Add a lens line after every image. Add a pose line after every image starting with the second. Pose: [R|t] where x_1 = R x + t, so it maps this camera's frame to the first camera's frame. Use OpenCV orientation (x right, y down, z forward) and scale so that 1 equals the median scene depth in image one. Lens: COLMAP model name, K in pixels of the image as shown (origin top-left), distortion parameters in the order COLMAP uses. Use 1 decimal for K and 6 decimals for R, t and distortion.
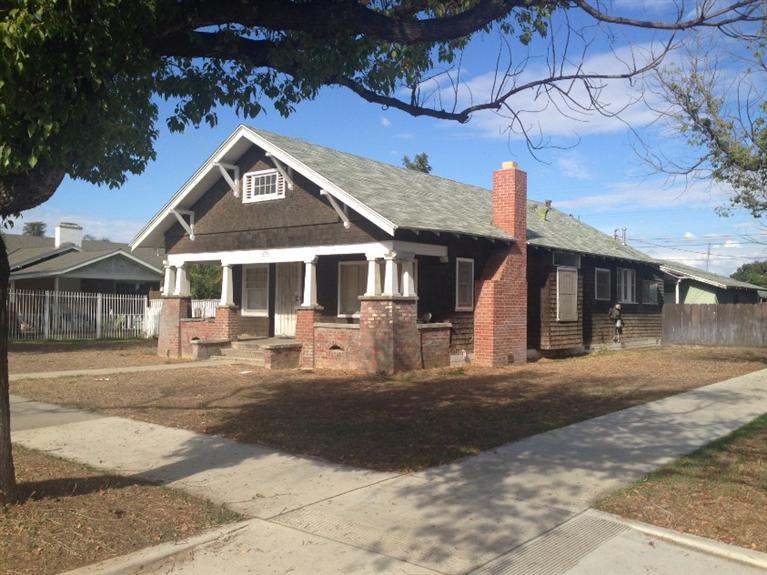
lens RADIAL K [[700.3, 0, 383.5], [0, 700.3, 287.5], [0, 0, 1]] dist [0.077952, 0.002144]
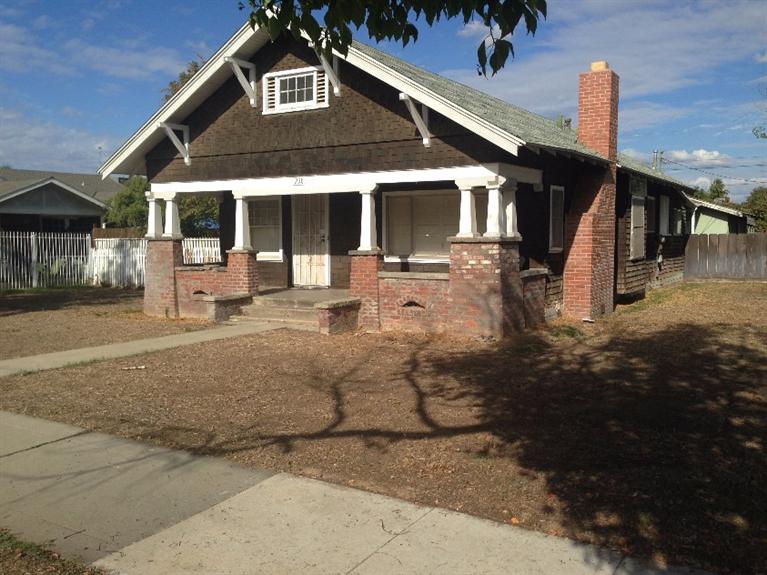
lens RADIAL K [[700.3, 0, 383.5], [0, 700.3, 287.5], [0, 0, 1]] dist [0.077952, 0.002144]
pose [[0.990988, -0.025746, 0.131454, -0.176902], [0.012503, 0.994849, 0.100591, -0.009422], [-0.133367, -0.098040, 0.986206, 0.216590]]
